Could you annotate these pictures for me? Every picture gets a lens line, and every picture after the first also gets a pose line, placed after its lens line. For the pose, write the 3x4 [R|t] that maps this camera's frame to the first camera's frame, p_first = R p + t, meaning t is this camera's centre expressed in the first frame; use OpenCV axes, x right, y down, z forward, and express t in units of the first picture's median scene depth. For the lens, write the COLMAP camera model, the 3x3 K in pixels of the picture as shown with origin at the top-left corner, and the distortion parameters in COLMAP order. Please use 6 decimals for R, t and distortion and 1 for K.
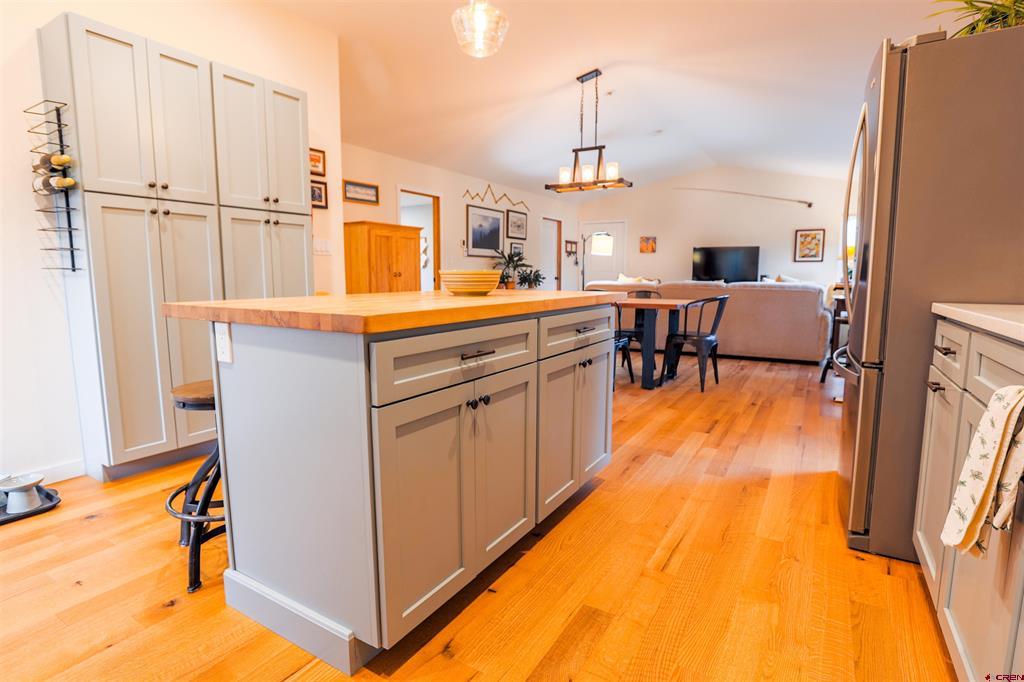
lens RADIAL K [[512.8, 0, 515.2], [0, 512.8, 344.5], [0, 0, 1]] dist [-0.053638, 0.026130]
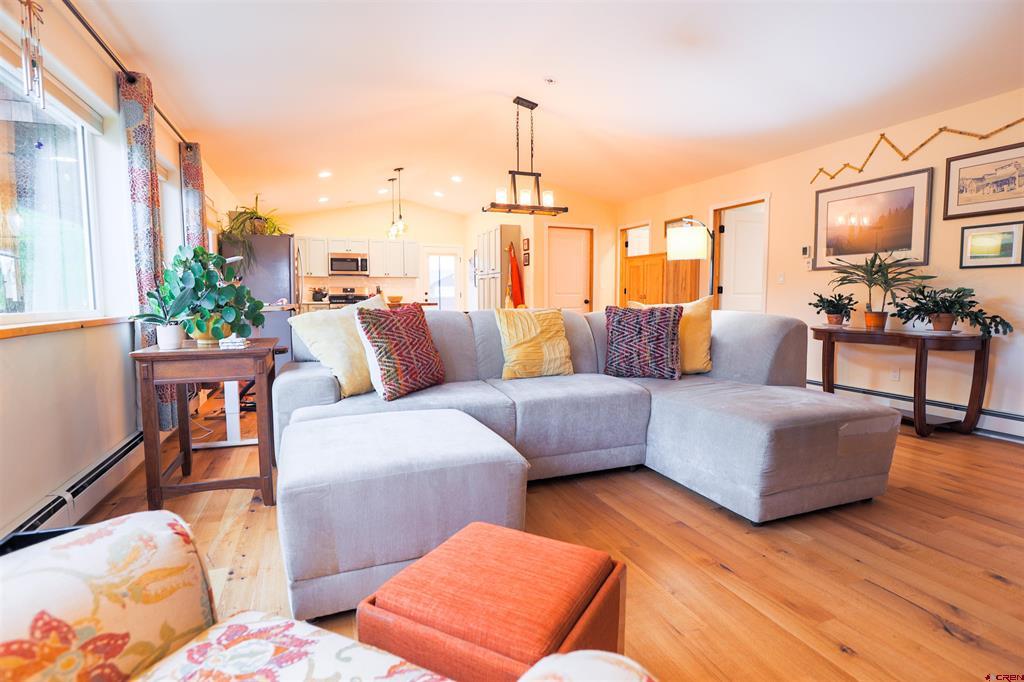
lens RADIAL K [[512.8, 0, 515.2], [0, 512.8, 344.5], [0, 0, 1]] dist [-0.053638, 0.026130]
pose [[-0.607121, 0.073708, -0.791184, 0.991107], [-0.108173, 0.978753, 0.174190, -0.225756], [0.787212, 0.191339, -0.586248, 1.648280]]
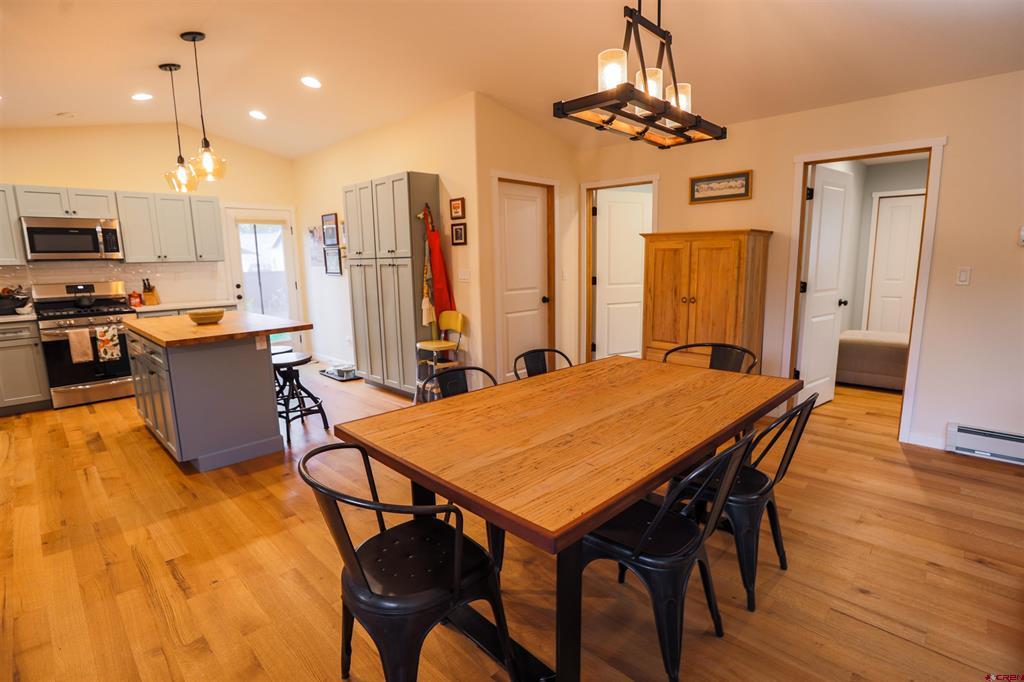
lens RADIAL K [[495.1, 0, 512.0], [0, 495.1, 341.0], [0, 0, 1]] dist [-0.042325, 0.016689]
pose [[-0.228325, 0.164983, -0.959504, 0.568795], [-0.115834, 0.973934, 0.195028, -0.209654], [0.966670, 0.155673, -0.203263, 1.011769]]
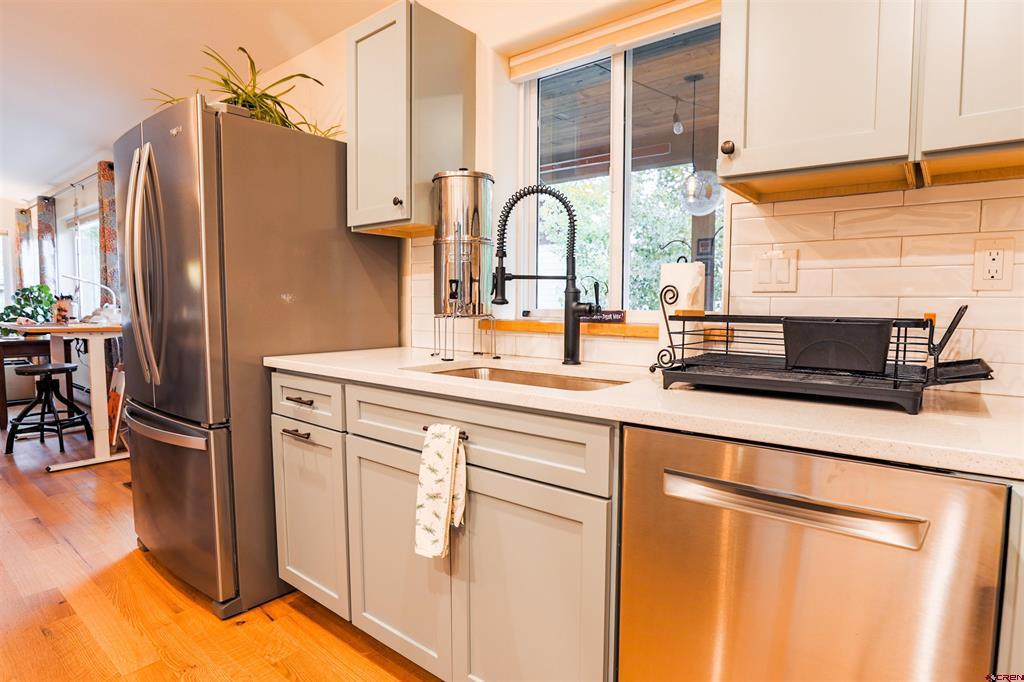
lens RADIAL K [[549.1, 0, 533.2], [0, 549.1, 351.1], [0, 0, 1]] dist [-0.063883, 0.020911]
pose [[0.114633, -0.088423, 0.989465, -0.079246], [0.130050, 0.988795, 0.073296, -0.033941], [-0.984859, 0.120277, 0.124848, 0.092199]]
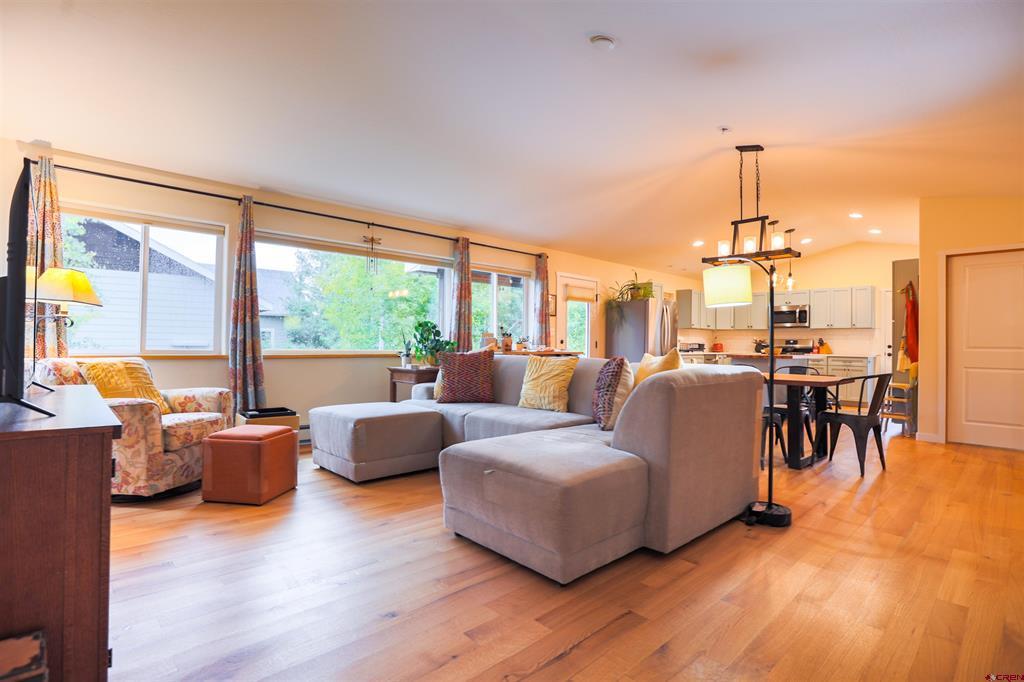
lens RADIAL K [[495.1, 0, 512.0], [0, 495.1, 341.0], [0, 0, 1]] dist [-0.042325, 0.016689]
pose [[-0.963074, -0.012869, 0.268929, 0.327768], [0.021678, 0.991907, 0.125099, -0.283624], [-0.268363, 0.126310, -0.955001, 2.043190]]
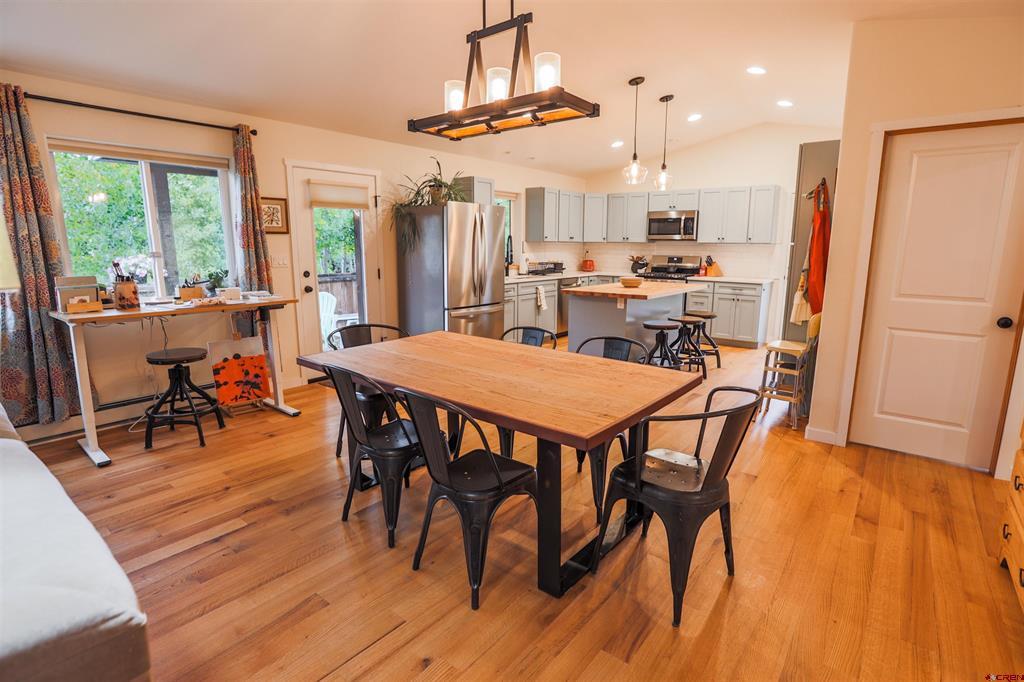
lens RADIAL K [[504.7, 0, 515.0], [0, 504.7, 341.1], [0, 0, 1]] dist [-0.051129, 0.021228]
pose [[-0.992061, -0.028619, 0.122458, 0.073333], [0.012131, 0.947443, 0.319695, -0.270573], [-0.125171, 0.318643, -0.939574, 1.468241]]
